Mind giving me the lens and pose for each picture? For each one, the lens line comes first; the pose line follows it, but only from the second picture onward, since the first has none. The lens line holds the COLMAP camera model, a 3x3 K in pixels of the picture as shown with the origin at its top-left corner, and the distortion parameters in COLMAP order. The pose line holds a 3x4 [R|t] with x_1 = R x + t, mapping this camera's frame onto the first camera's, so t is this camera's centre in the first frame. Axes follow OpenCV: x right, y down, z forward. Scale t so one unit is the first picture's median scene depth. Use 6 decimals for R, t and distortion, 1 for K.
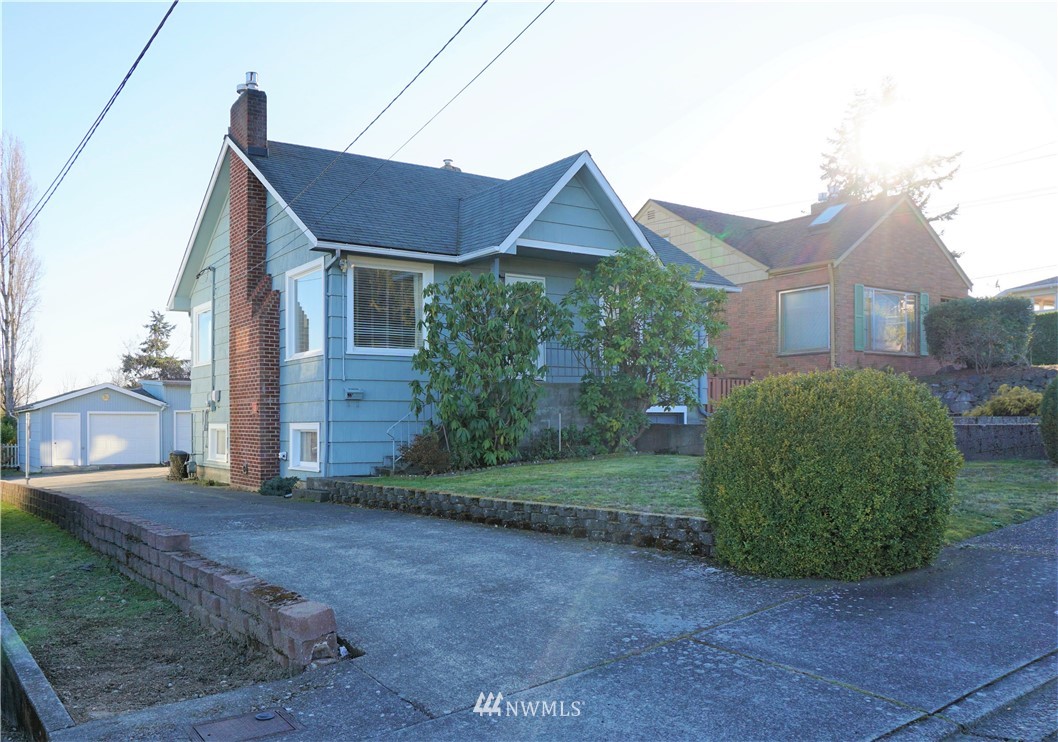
lens RADIAL K [[905.3, 0, 424.2], [0, 905.3, 431.1], [0, 0, 1]] dist [-0.037825, 0.016227]
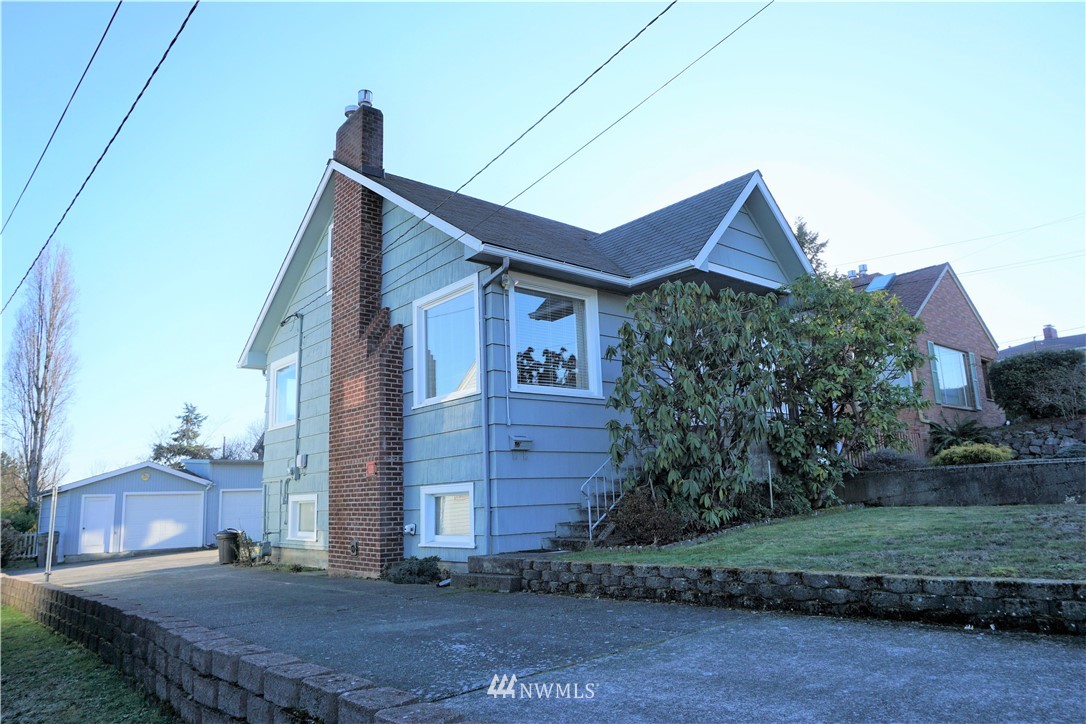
lens RADIAL K [[741.7, 0, 549.9], [0, 741.7, 357.4], [0, 0, 1]] dist [-0.047272, 0.028388]
pose [[0.984035, -0.001759, 0.177968, -0.143531], [0.037078, 0.980038, -0.195324, 0.010448], [-0.174072, 0.198804, 0.964456, 0.318885]]
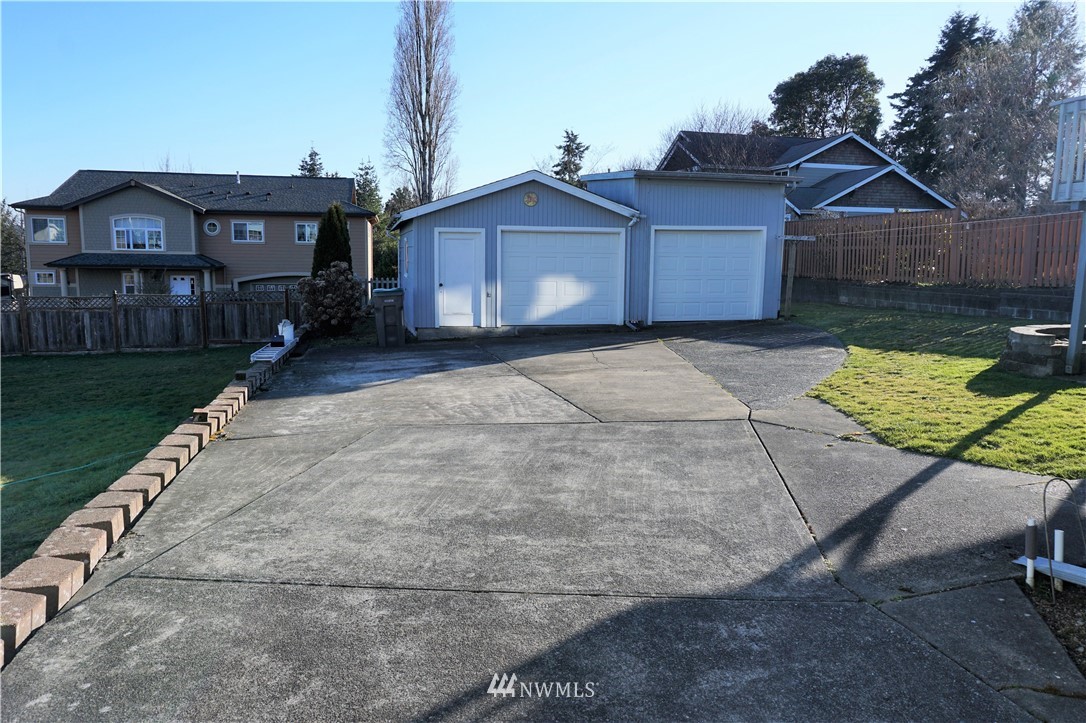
lens RADIAL K [[754.4, 0, 535.9], [0, 754.4, 364.9], [0, 0, 1]] dist [-0.044907, 0.018939]
pose [[0.951241, 0.059131, -0.302726, -0.410648], [-0.015485, 0.989369, 0.144597, -0.009888], [0.308058, -0.132859, 0.942045, 1.113425]]
